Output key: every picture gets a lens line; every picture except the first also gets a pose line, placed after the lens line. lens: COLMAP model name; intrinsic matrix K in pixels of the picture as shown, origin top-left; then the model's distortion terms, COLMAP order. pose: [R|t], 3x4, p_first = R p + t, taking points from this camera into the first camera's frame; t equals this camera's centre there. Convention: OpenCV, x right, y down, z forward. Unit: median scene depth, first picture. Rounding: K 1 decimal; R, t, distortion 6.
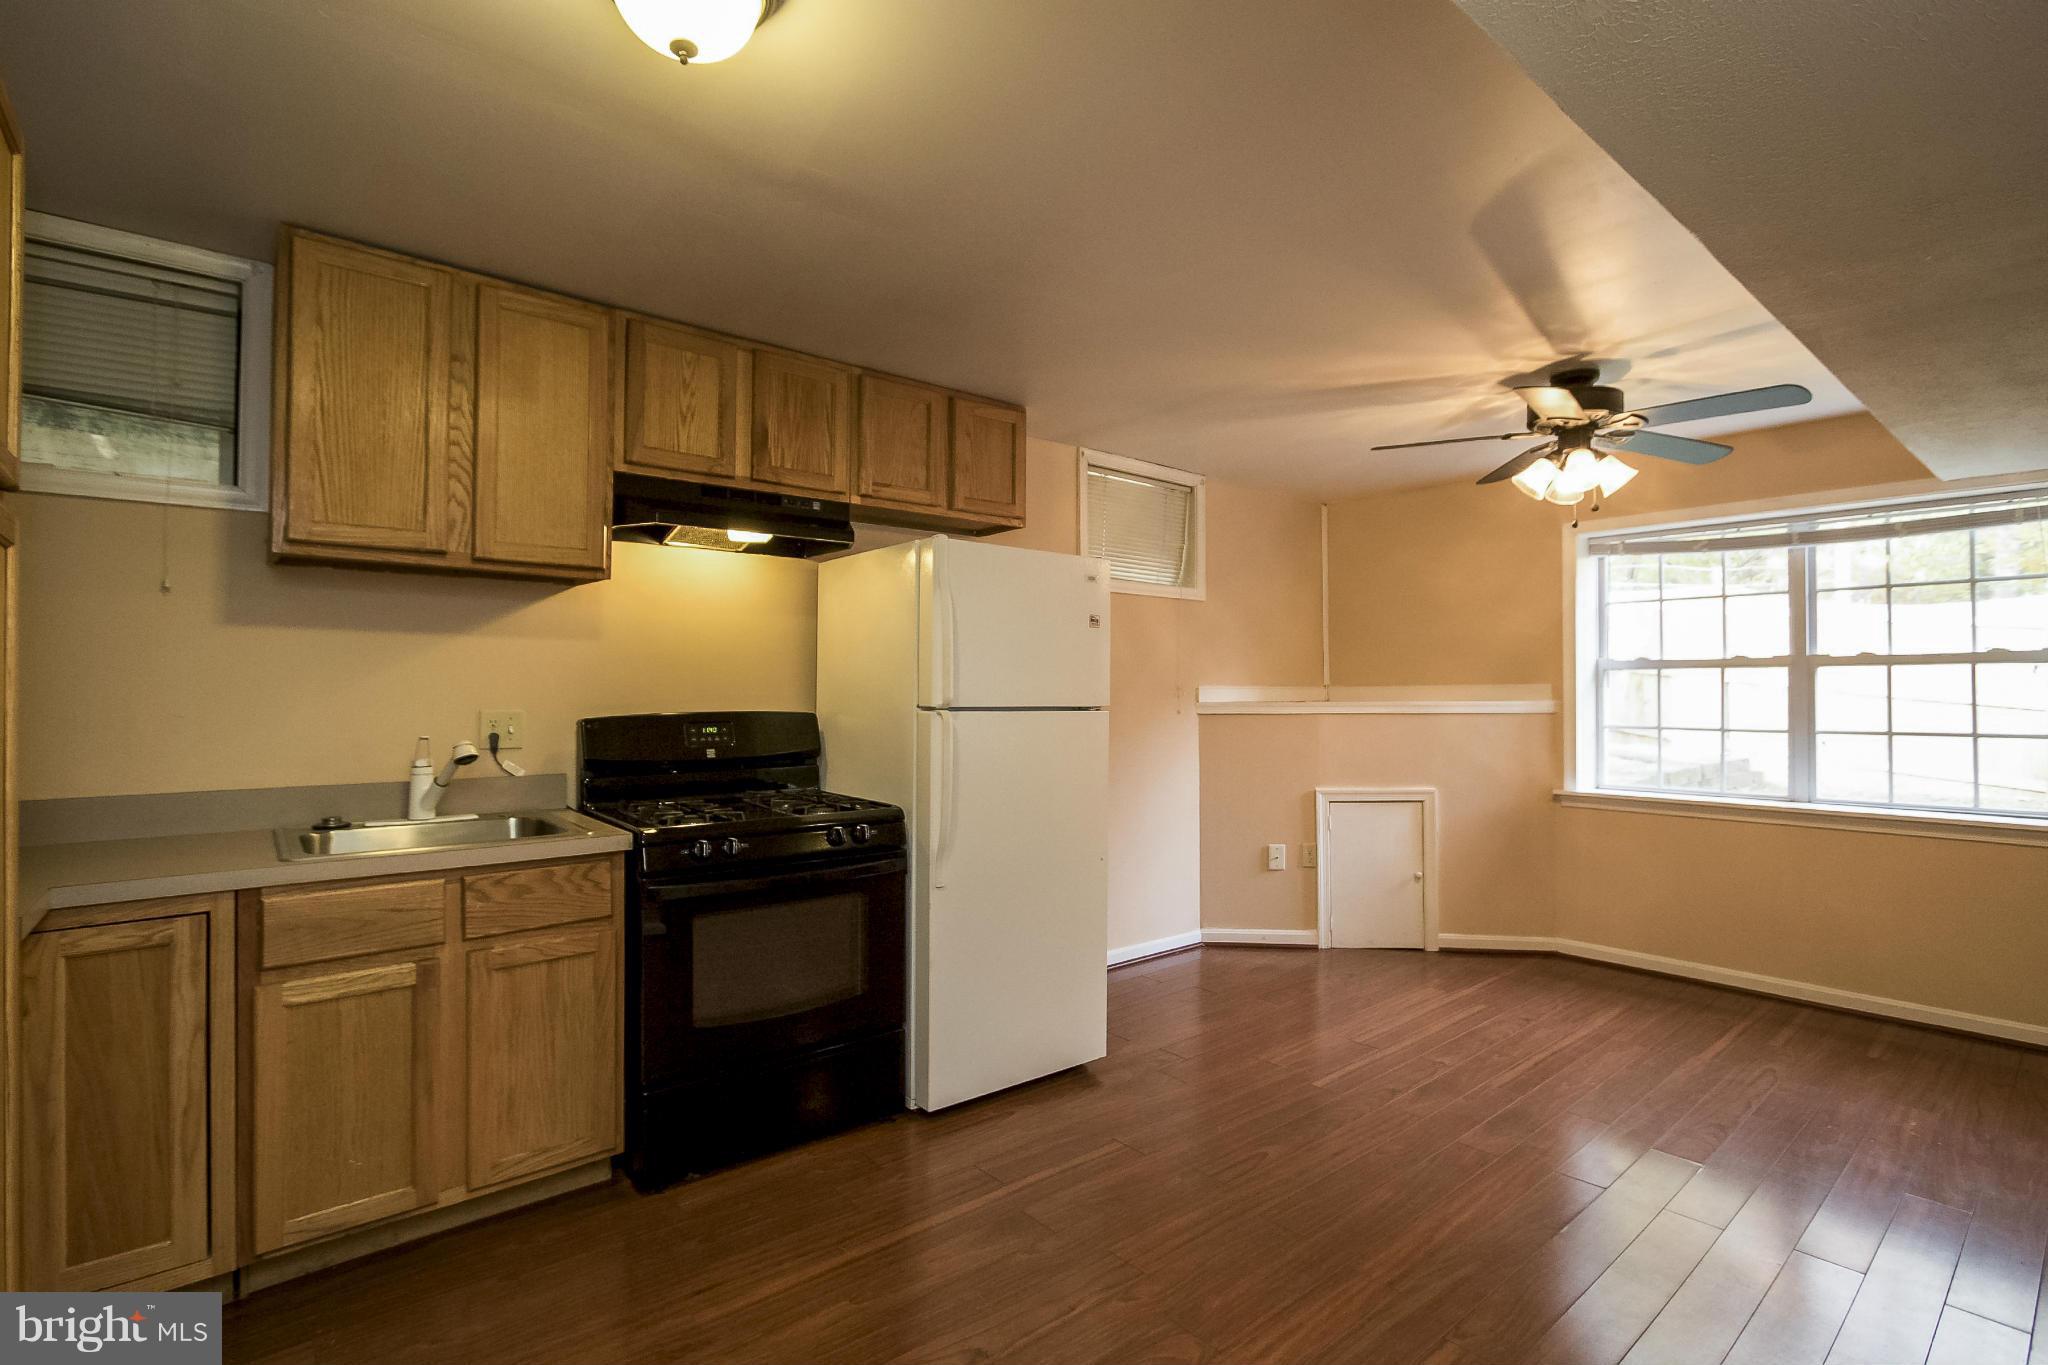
lens RADIAL K [[939.5, 0, 1013.9], [0, 939.5, 693.3], [0, 0, 1]] dist [-0.023788, 0.005640]
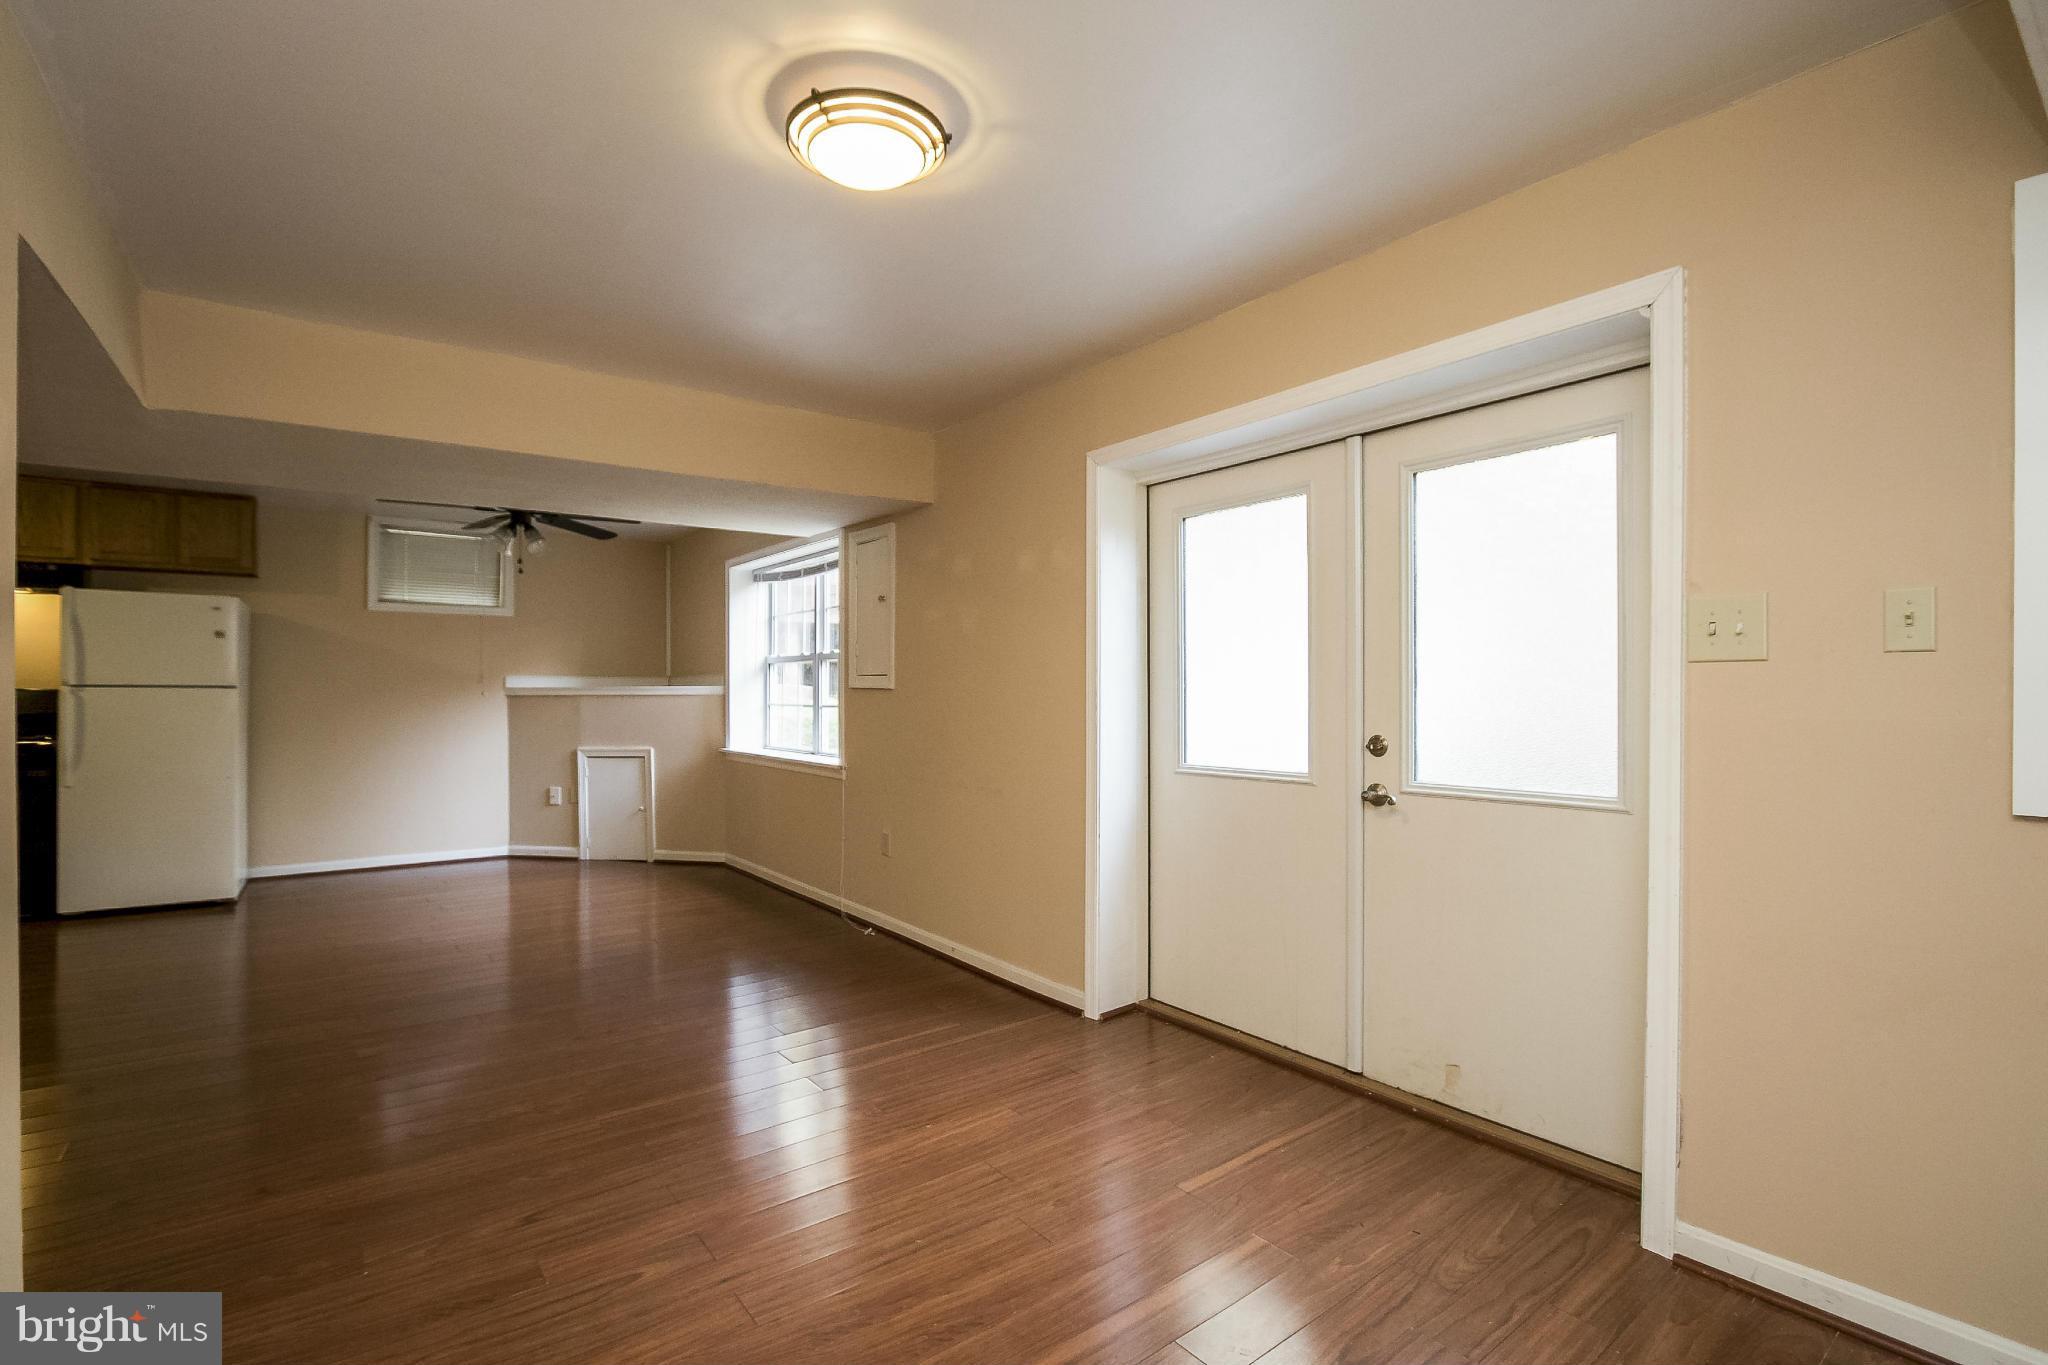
lens RADIAL K [[939.5, 0, 1013.9], [0, 939.5, 693.3], [0, 0, 1]] dist [-0.023788, 0.005640]
pose [[0.999528, 0.001362, -0.030679, 1.039383], [-0.001297, 0.999997, 0.002140, 0.015504], [0.030682, -0.002099, 0.999527, -0.404956]]
